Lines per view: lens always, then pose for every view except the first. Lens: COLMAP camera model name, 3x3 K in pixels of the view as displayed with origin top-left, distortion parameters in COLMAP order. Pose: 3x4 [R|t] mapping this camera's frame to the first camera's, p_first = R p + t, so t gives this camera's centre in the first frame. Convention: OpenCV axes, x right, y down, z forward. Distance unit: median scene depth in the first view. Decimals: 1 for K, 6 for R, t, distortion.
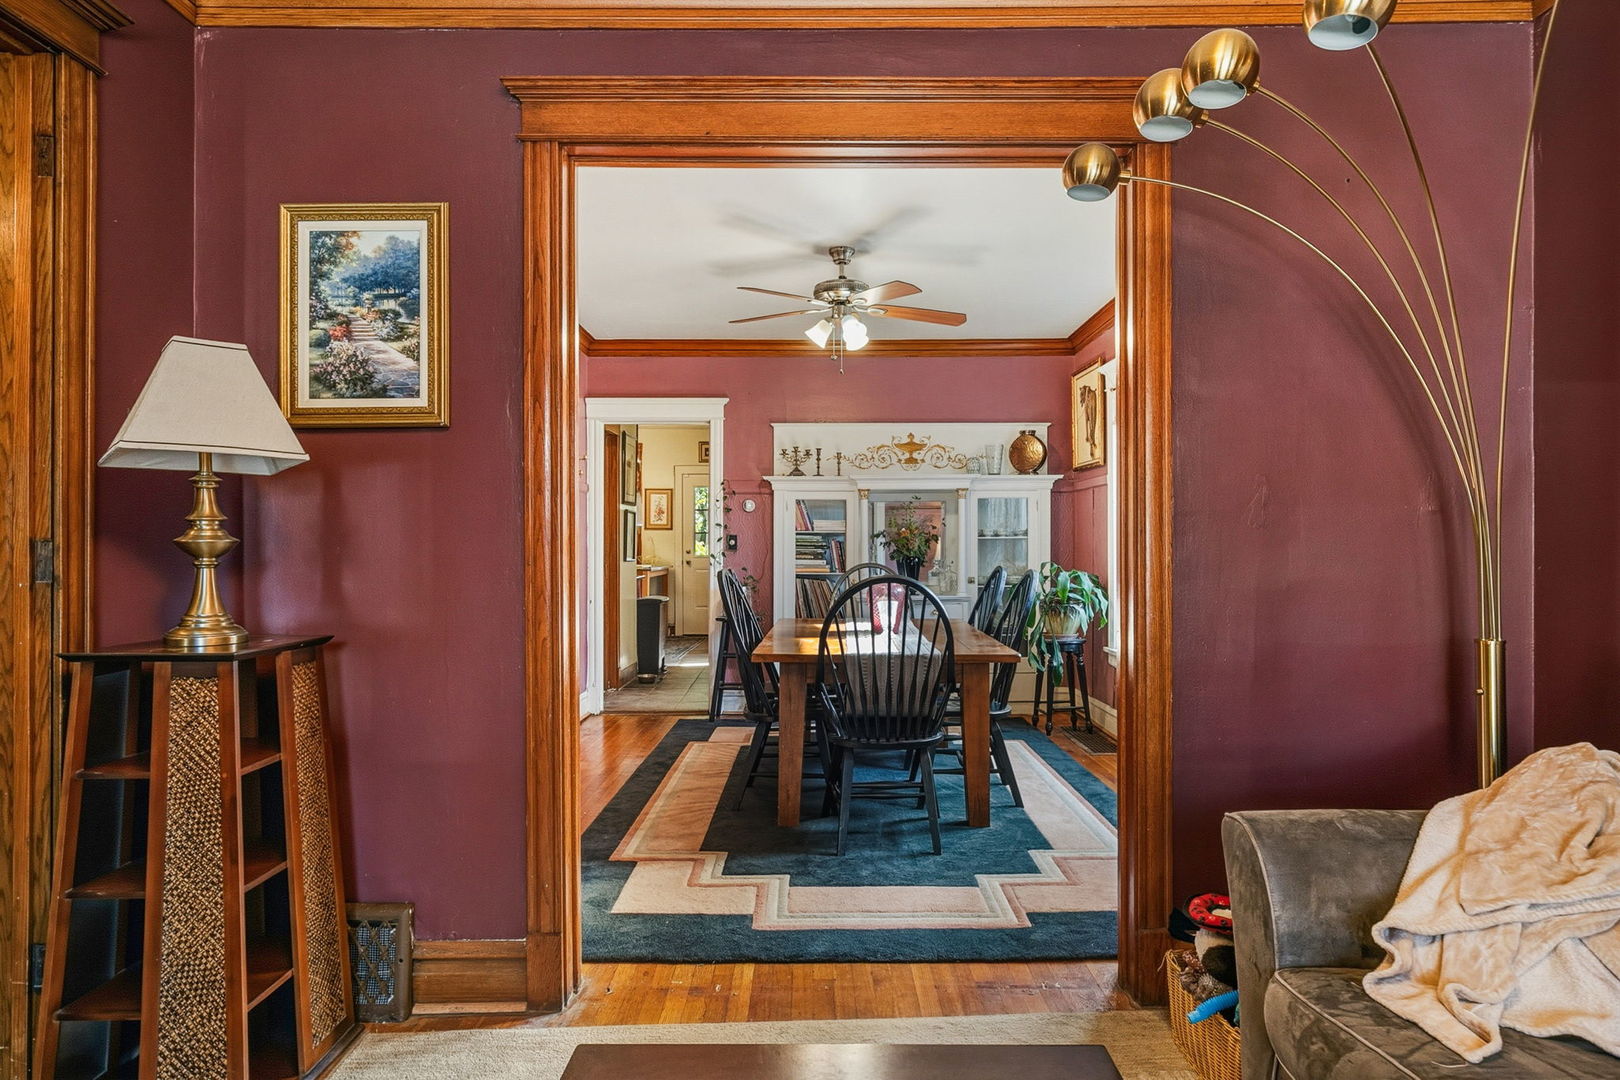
lens RADIAL K [[948.7, 0, 822.3], [0, 948.7, 539.4], [0, 0, 1]] dist [0.043207, 0.001068]
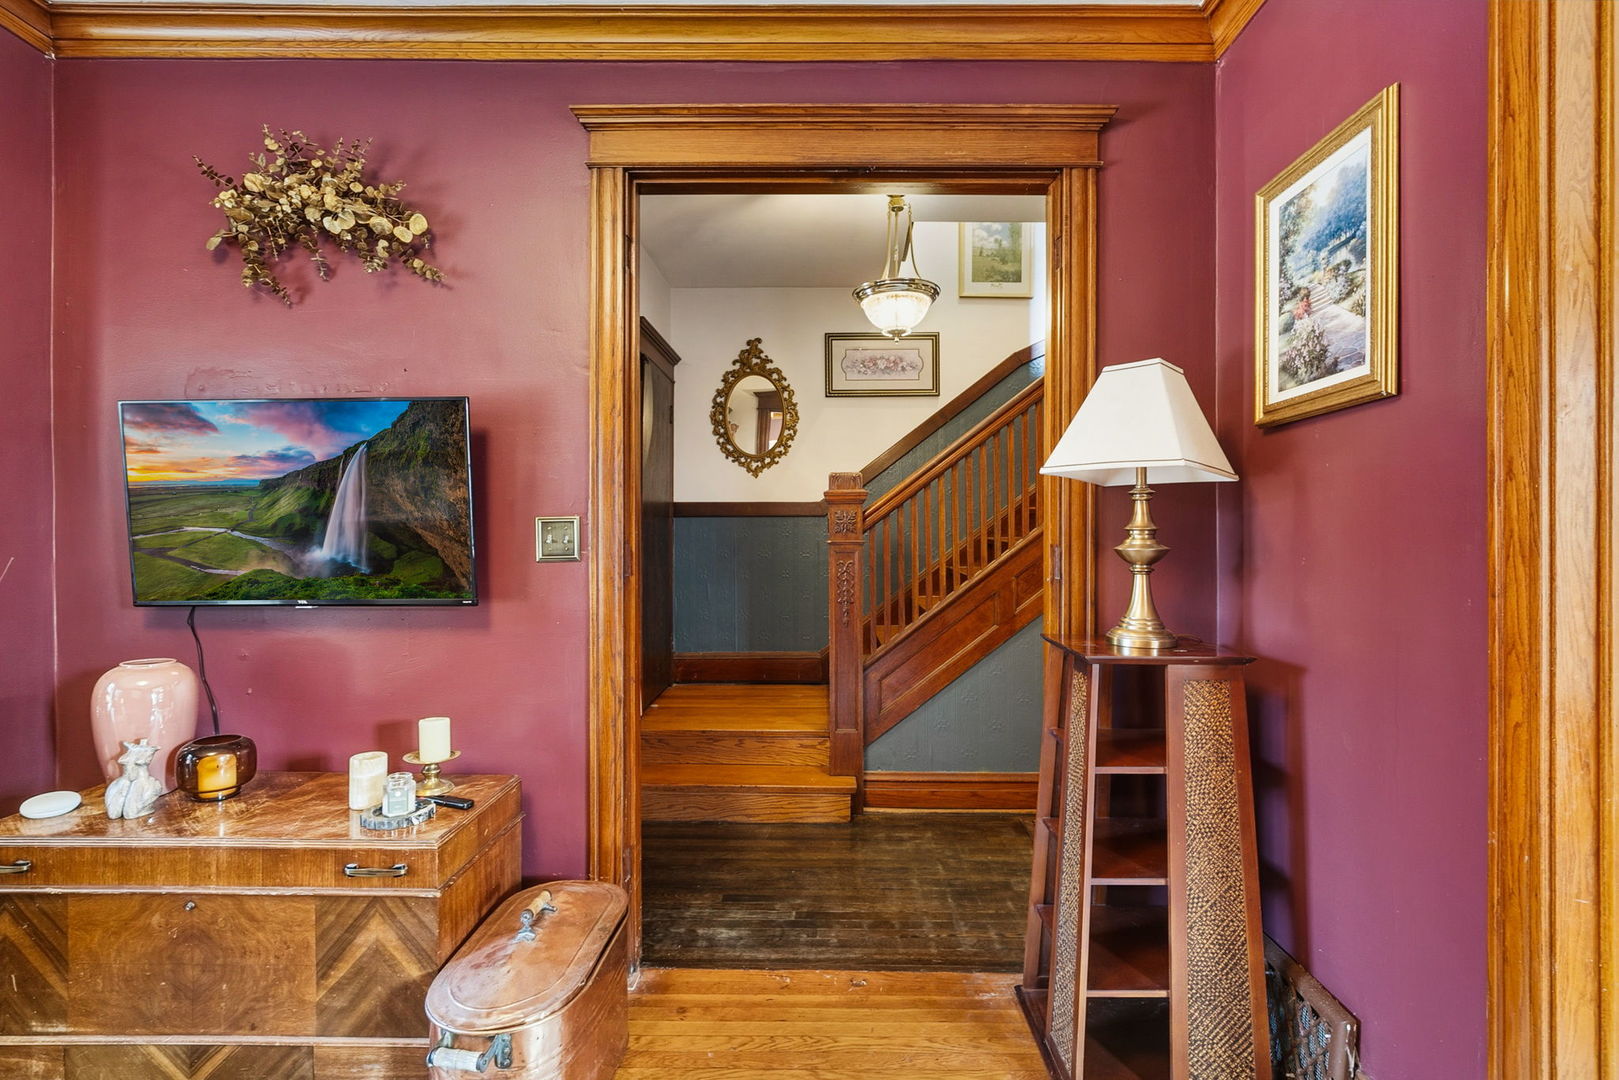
lens RADIAL K [[743.1, 0, 810.4], [0, 743.1, 537.1], [0, 0, 1]] dist [-0.014200, 0.004471]
pose [[-0.009430, 0.007357, -0.999928, 0.168144], [0.006707, 0.999951, 0.007294, -0.017982], [0.999933, -0.006638, -0.009479, 0.563536]]
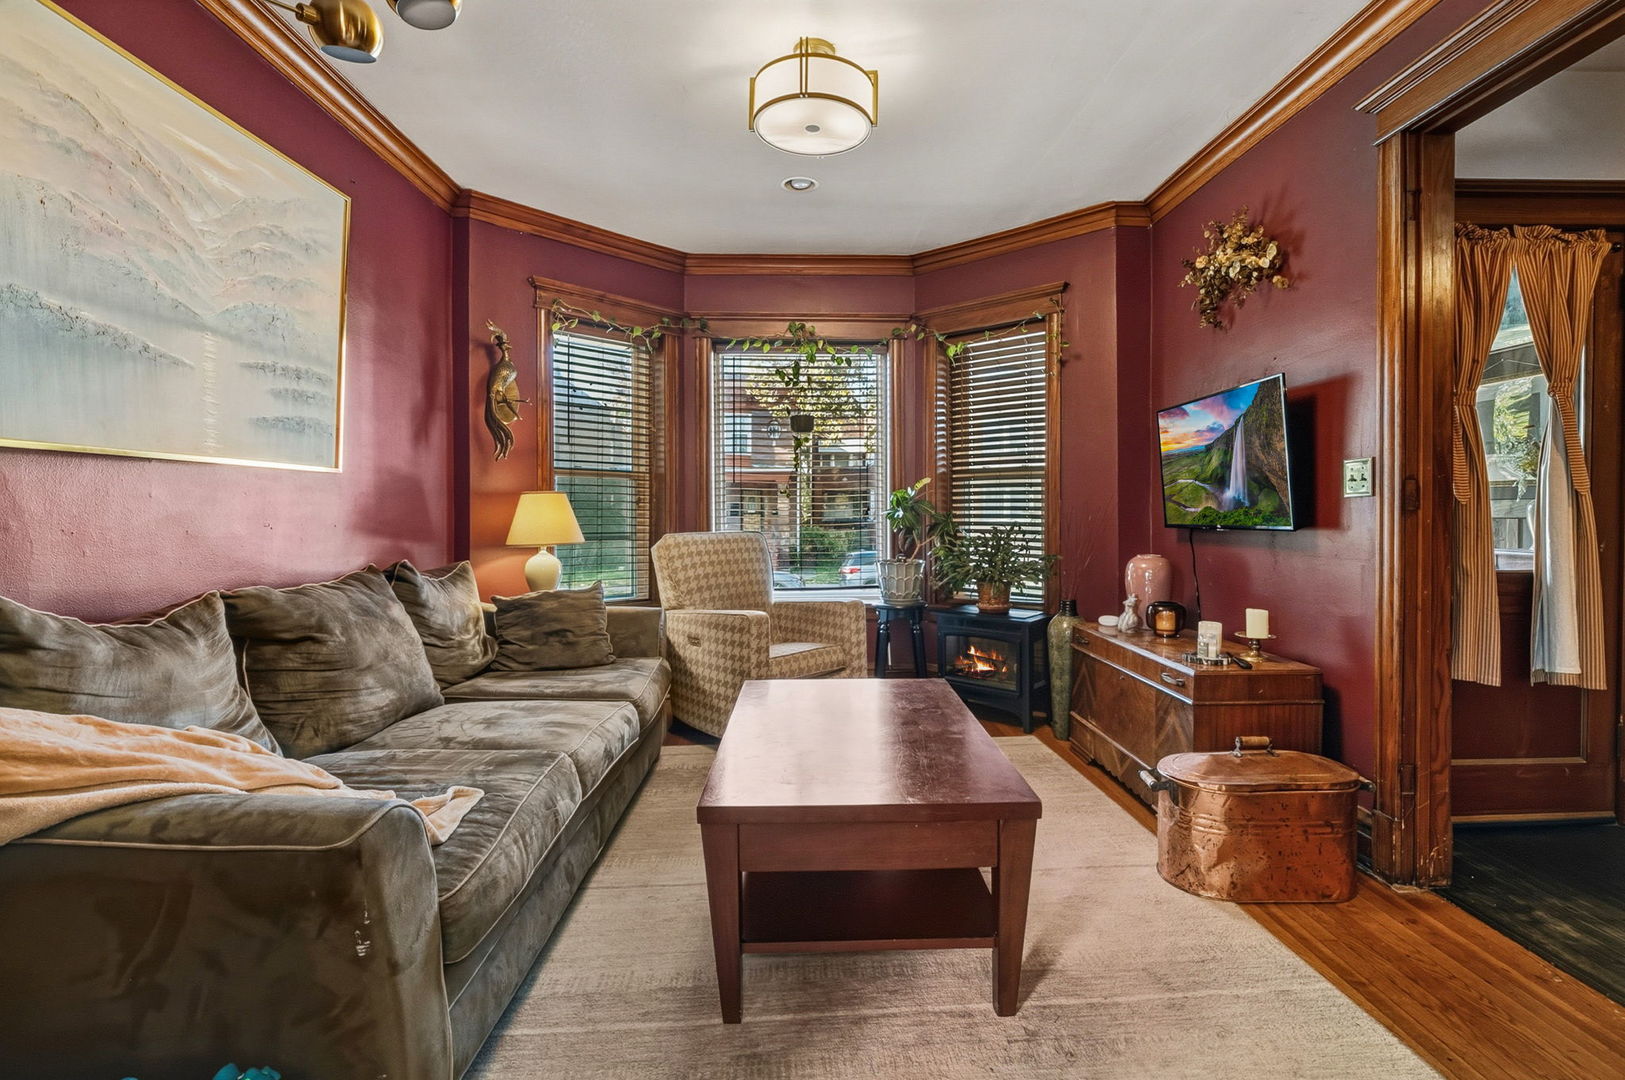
lens RADIAL K [[745.8, 0, 812.6], [0, 745.8, 521.2], [0, 0, 1]] dist [-0.014200, 0.004471]
pose [[-0.999738, 0.001967, -0.022808, 0.074803], [0.001832, 0.999981, 0.005934, 0.037648], [0.022819, 0.005891, -0.999722, 1.219813]]
